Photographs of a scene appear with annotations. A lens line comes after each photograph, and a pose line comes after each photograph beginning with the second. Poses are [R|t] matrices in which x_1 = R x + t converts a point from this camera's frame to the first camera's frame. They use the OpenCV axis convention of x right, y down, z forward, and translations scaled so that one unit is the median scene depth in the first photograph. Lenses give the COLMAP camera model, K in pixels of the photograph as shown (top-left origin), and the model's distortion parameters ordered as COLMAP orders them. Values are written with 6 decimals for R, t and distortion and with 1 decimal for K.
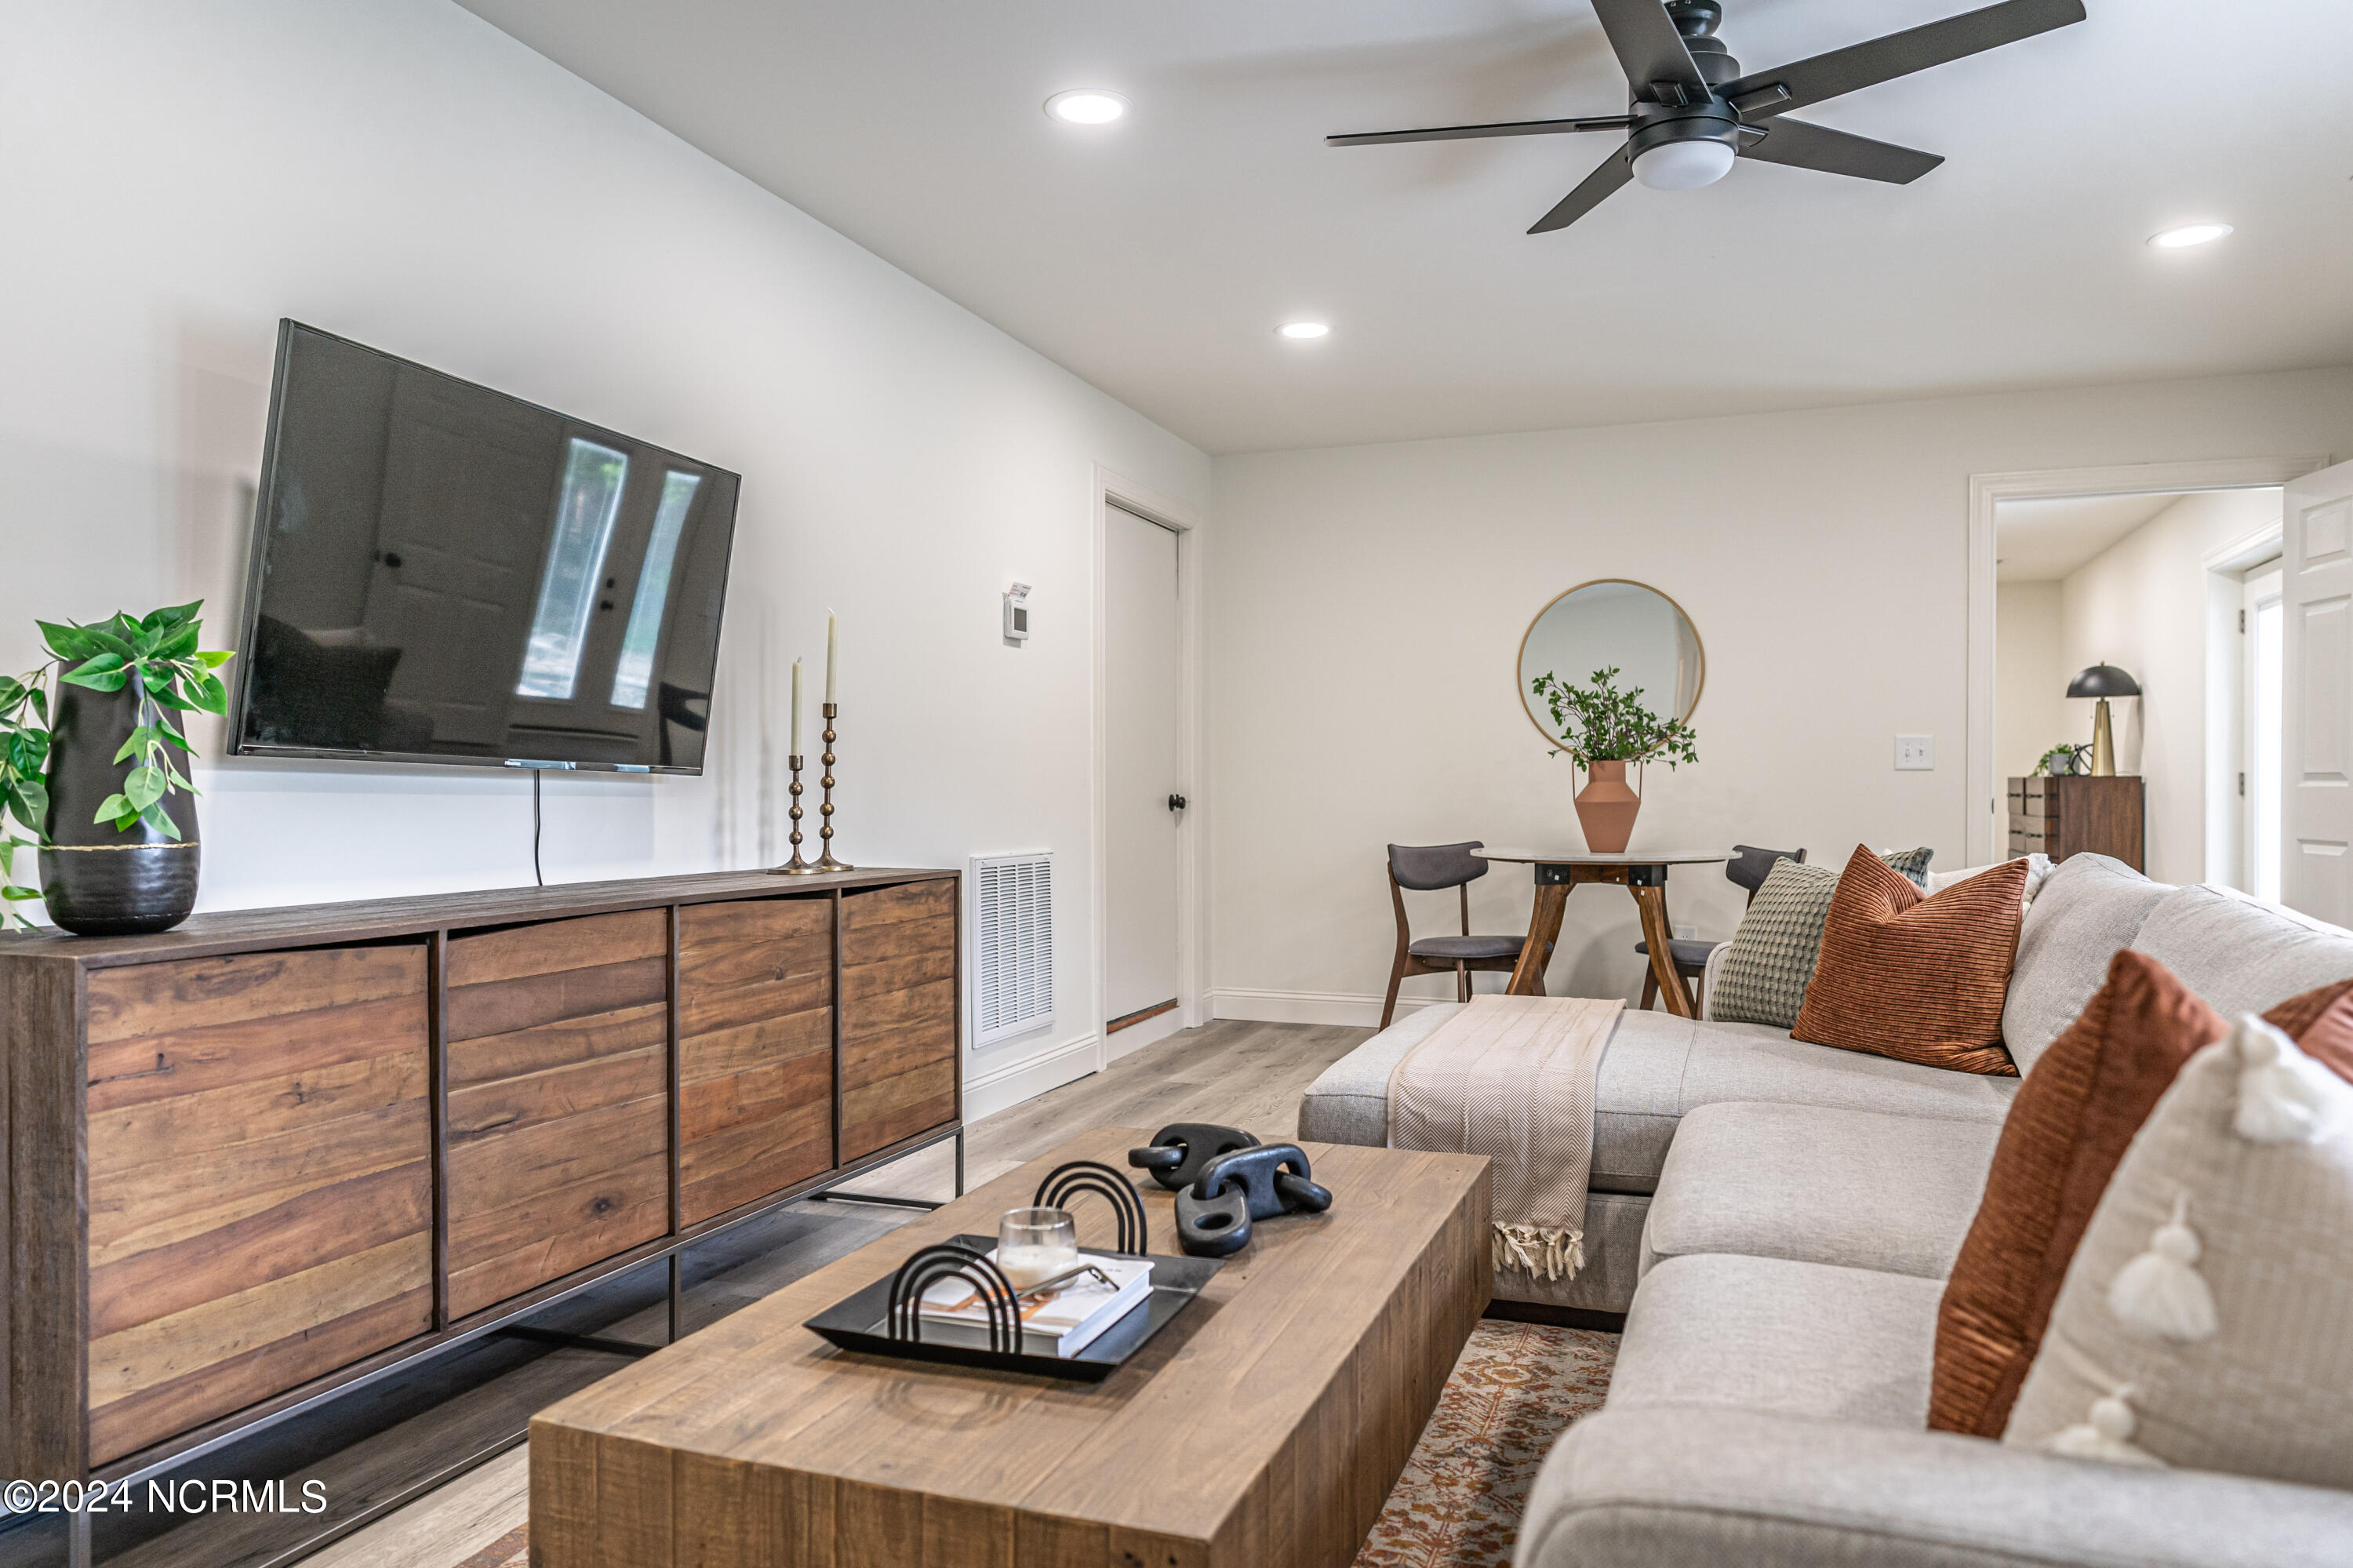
lens RADIAL K [[1554.5, 0, 1162.1], [0, 1554.5, 794.5], [0, 0, 1]] dist [-0.002891, 0.003429]
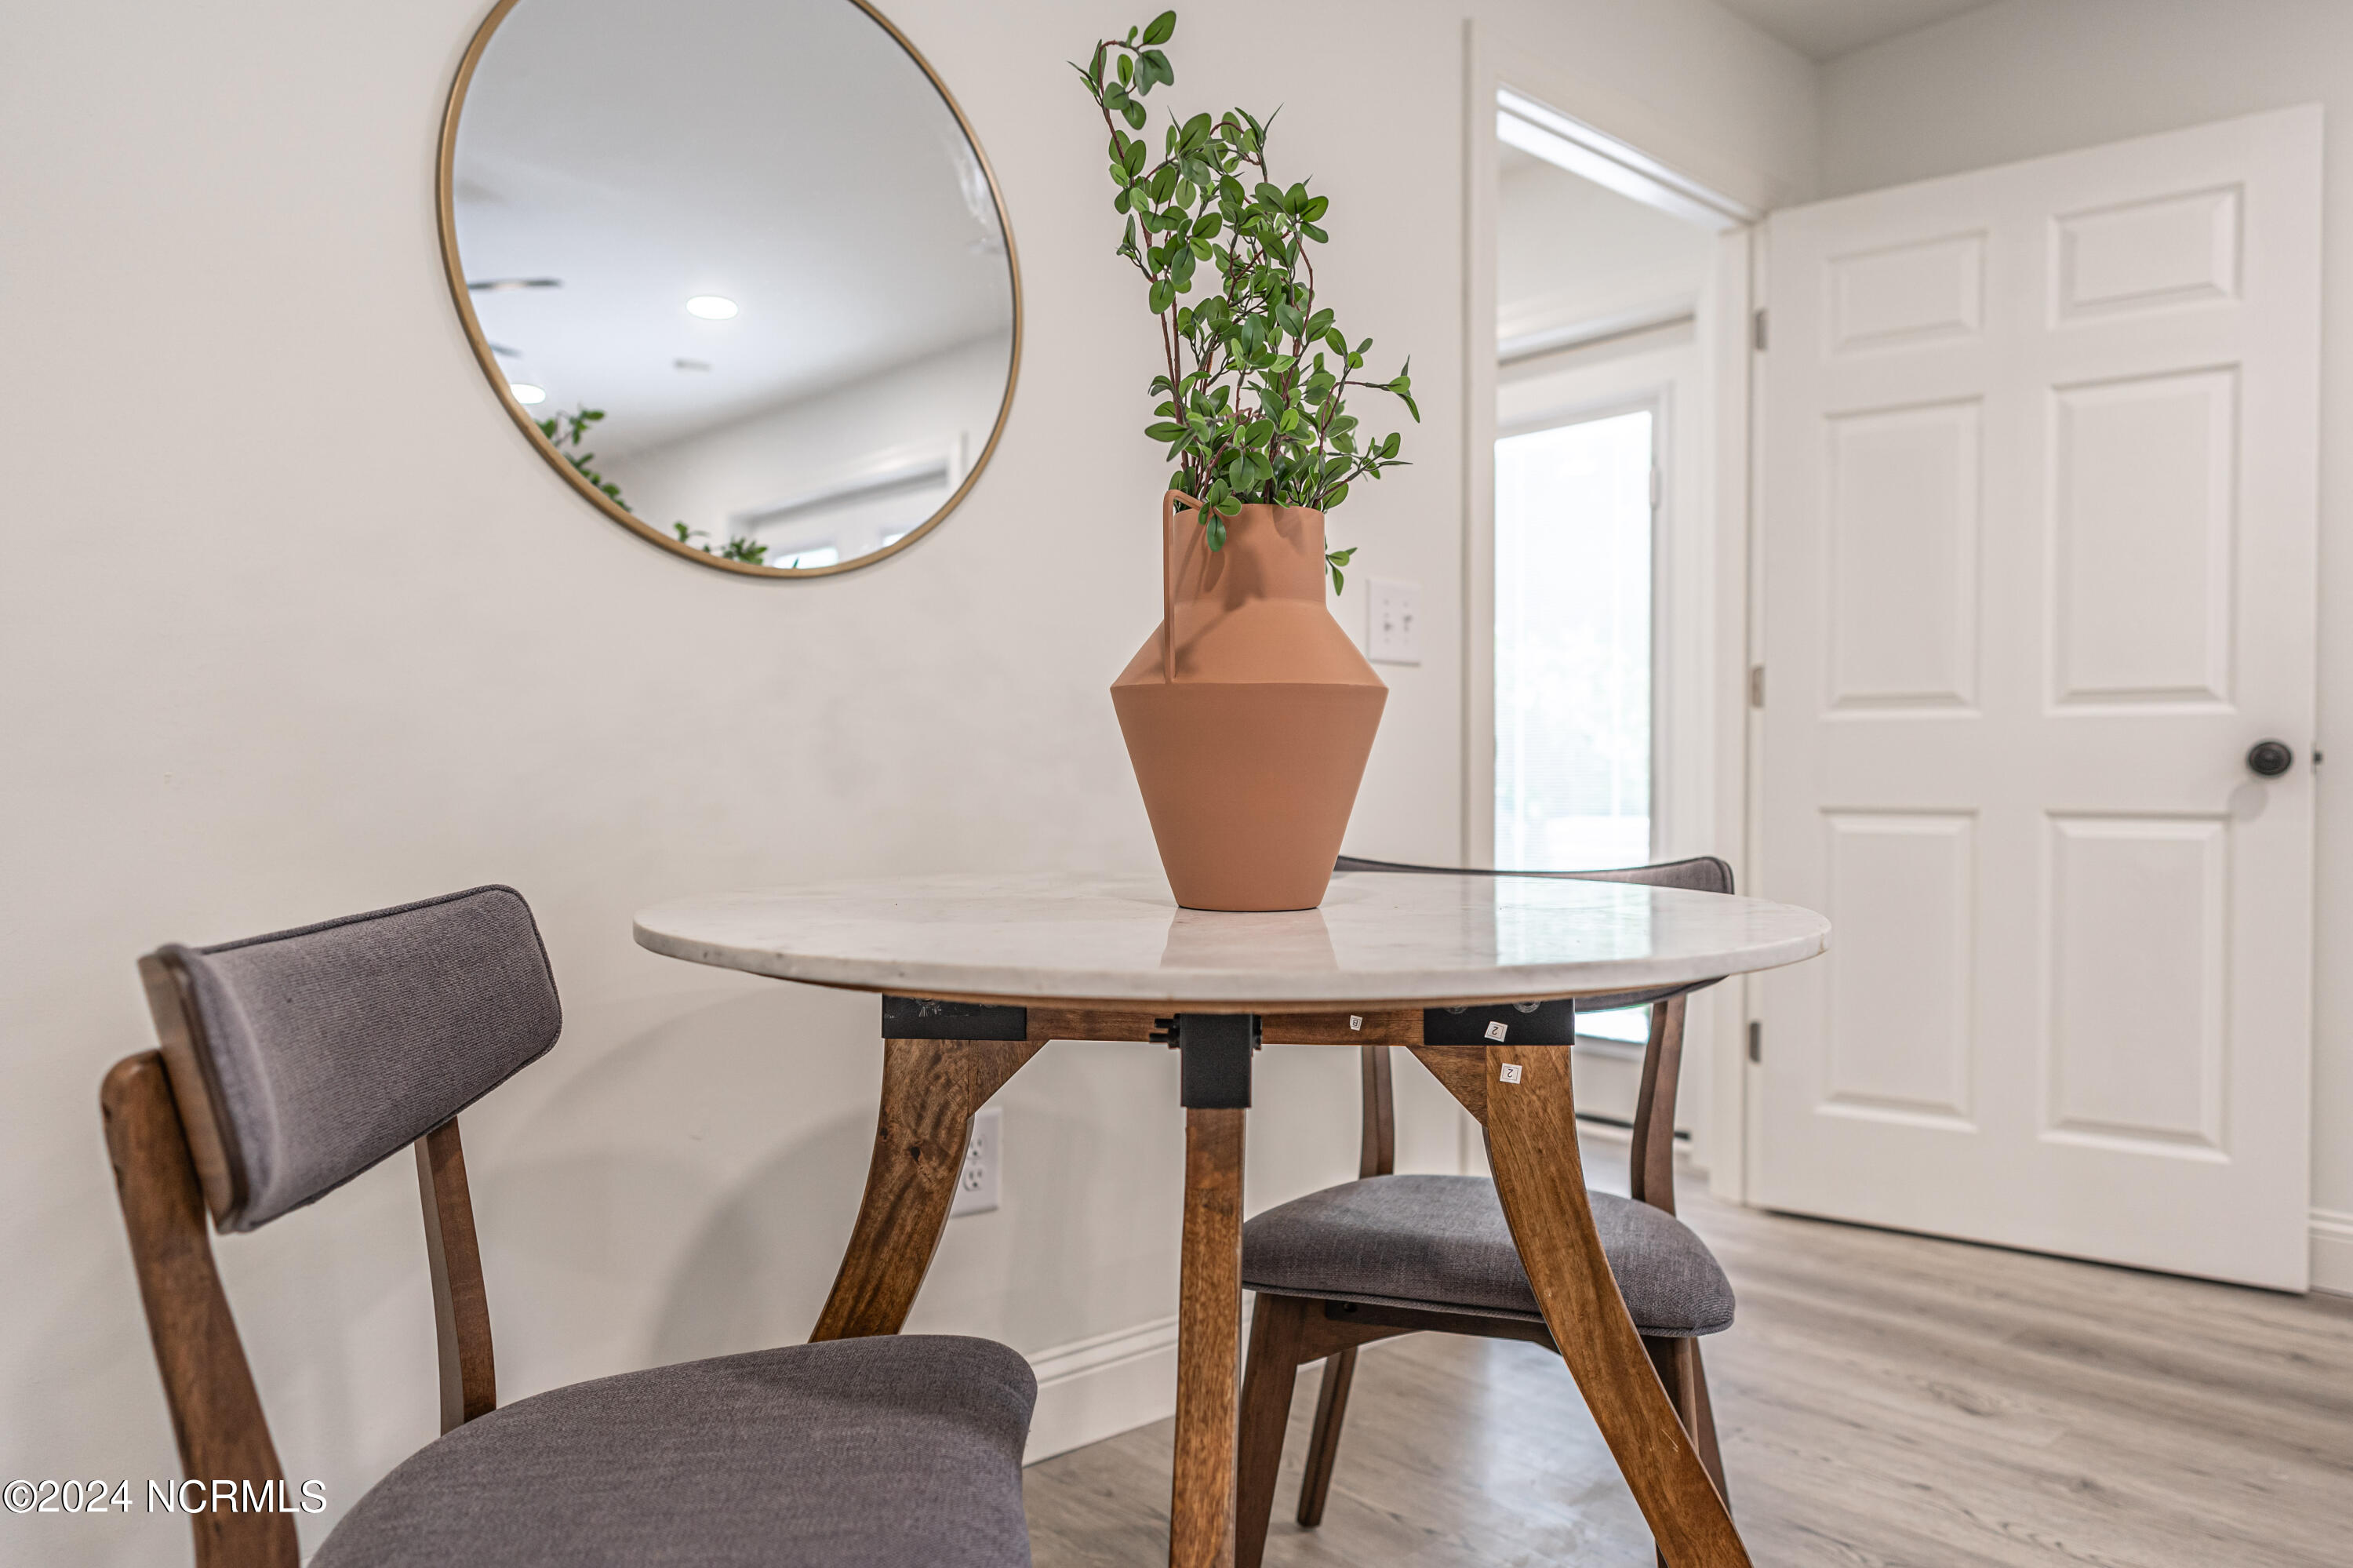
lens RADIAL K [[1604.8, 0, 1176.5], [0, 1604.8, 784.0], [0, 0, 1]] dist [-0.001060, 0.000756]
pose [[0.476224, -0.001422, 0.879323, 0.155565], [-0.002715, 0.999992, 0.003088, 0.039958], [-0.879320, -0.003857, 0.476216, 2.025723]]
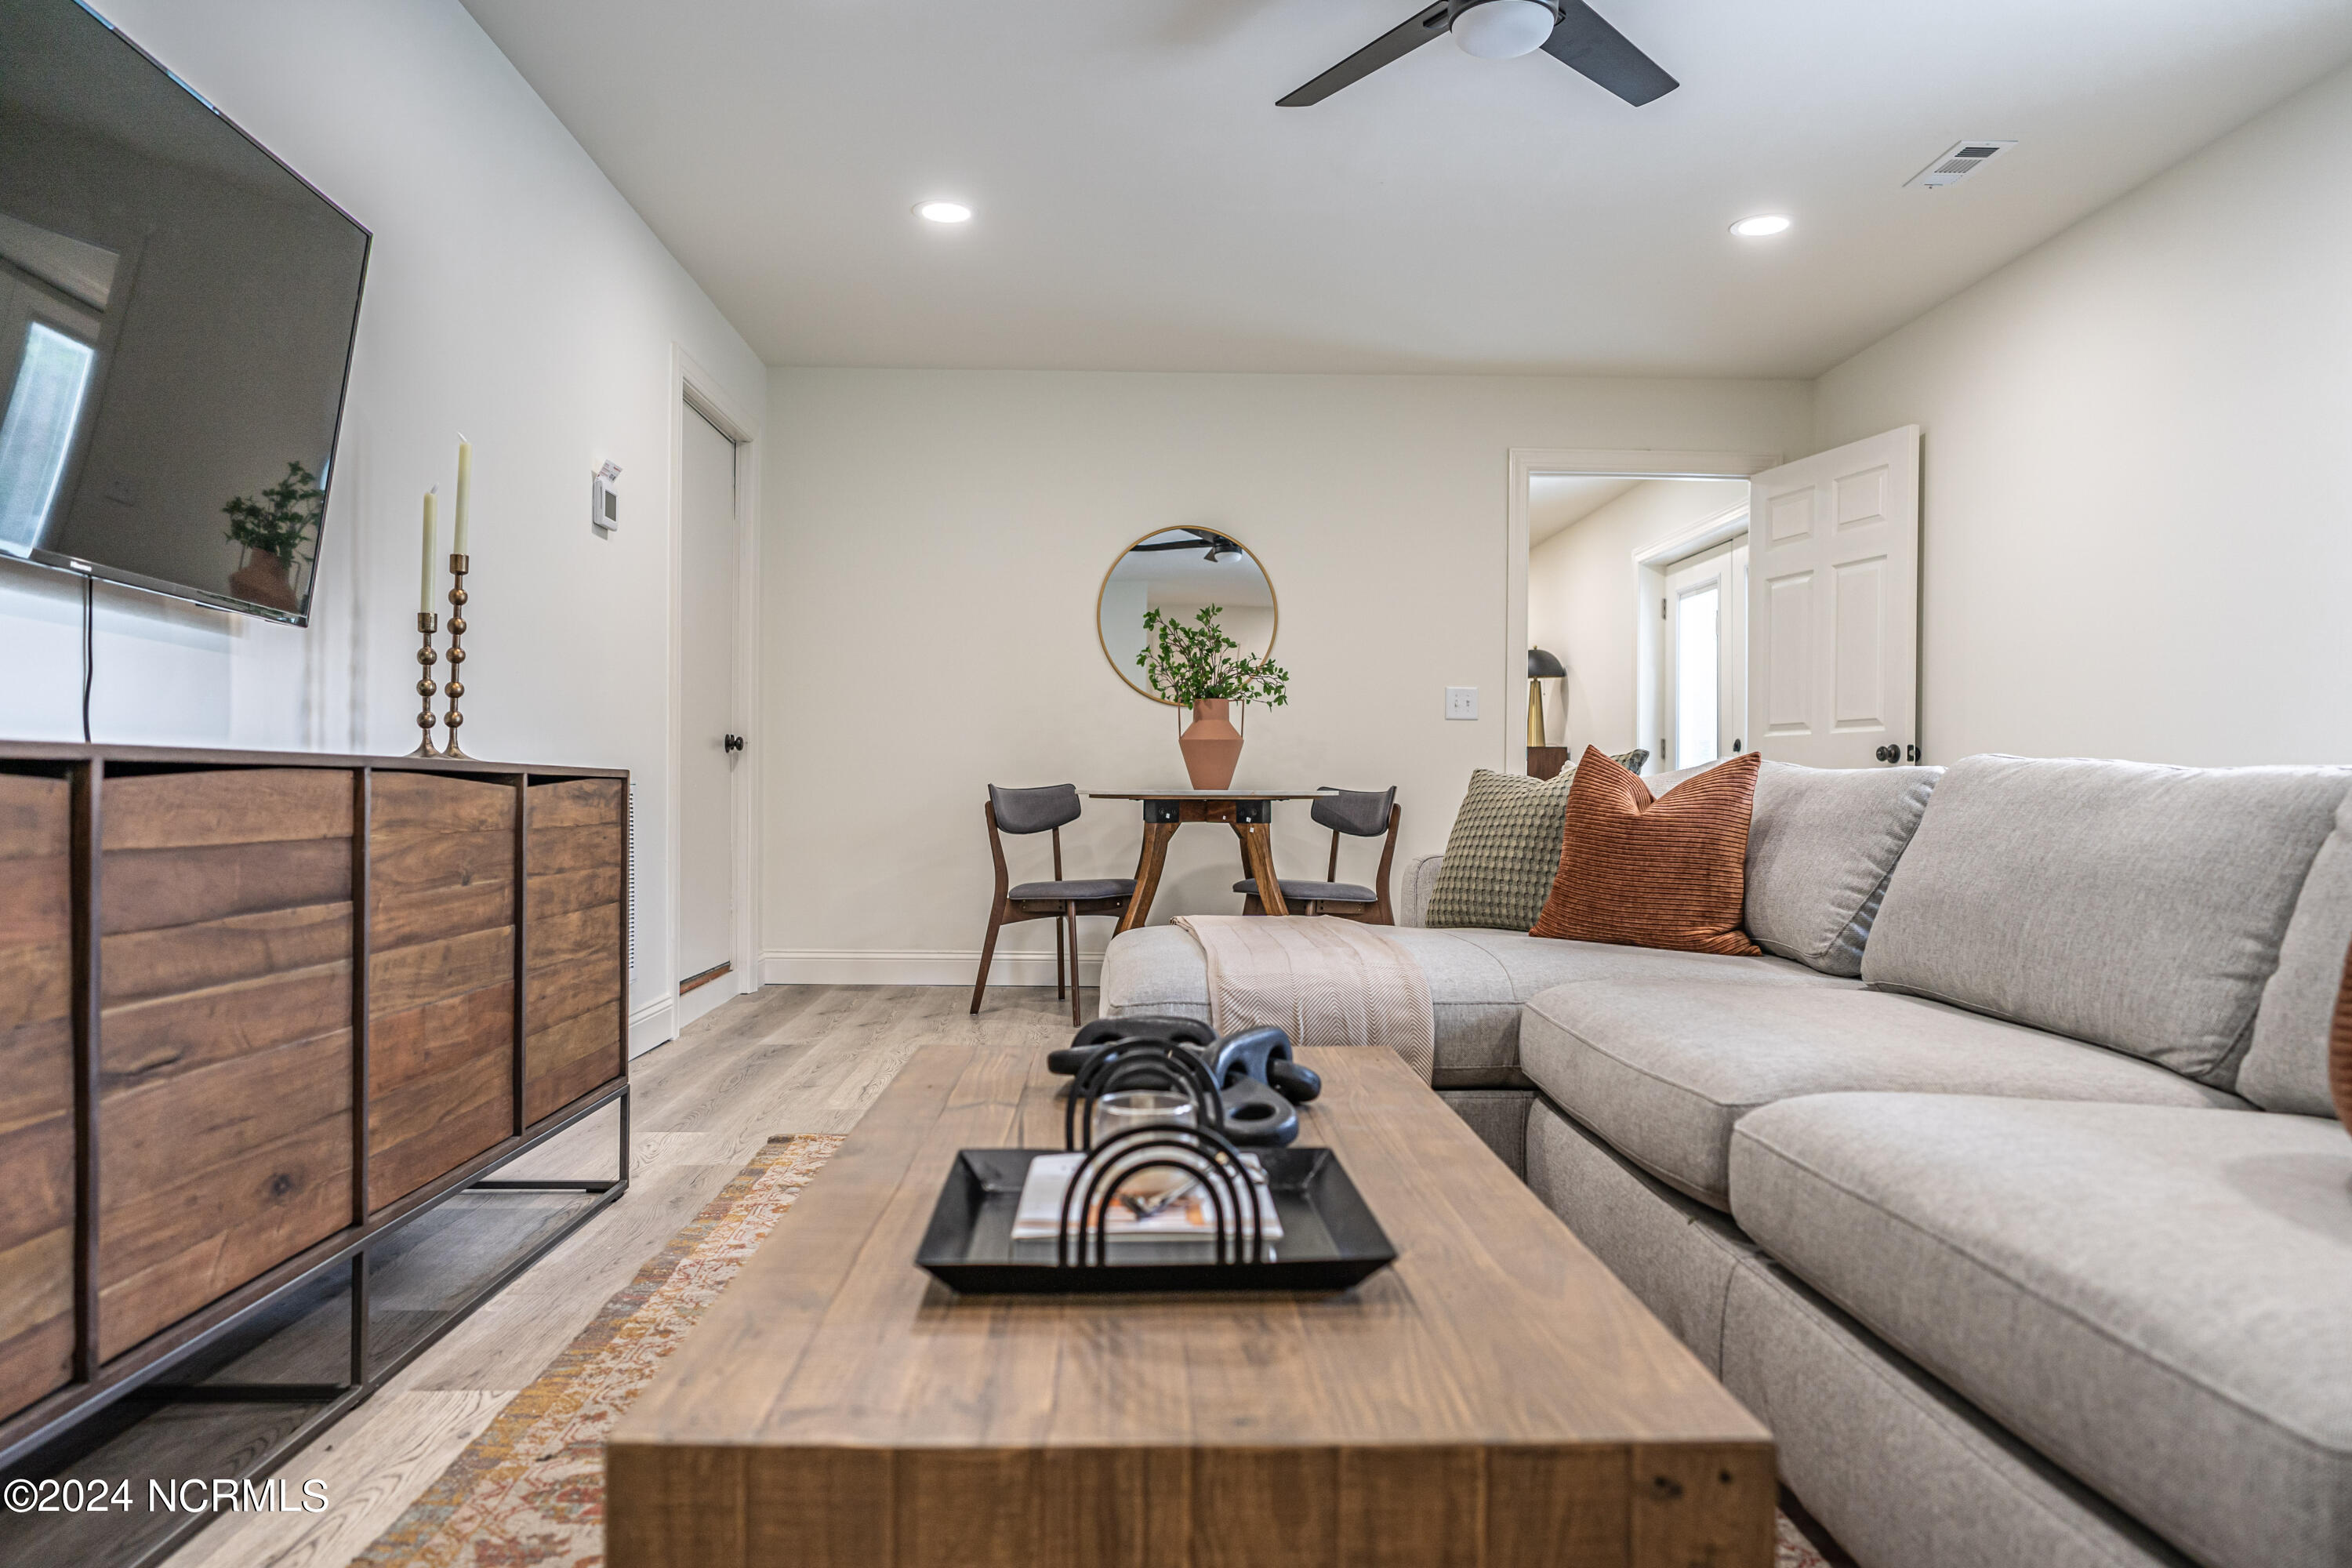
lens RADIAL K [[1552.5, 0, 1176.0], [0, 1552.5, 784.0], [0, 0, 1]] dist [-0.002811, 0.001811]
pose [[0.928752, 0.007122, 0.370634, -0.231164], [-0.006864, 0.999974, -0.002014, 0.077732], [-0.370639, -0.000673, 0.928777, 0.190758]]
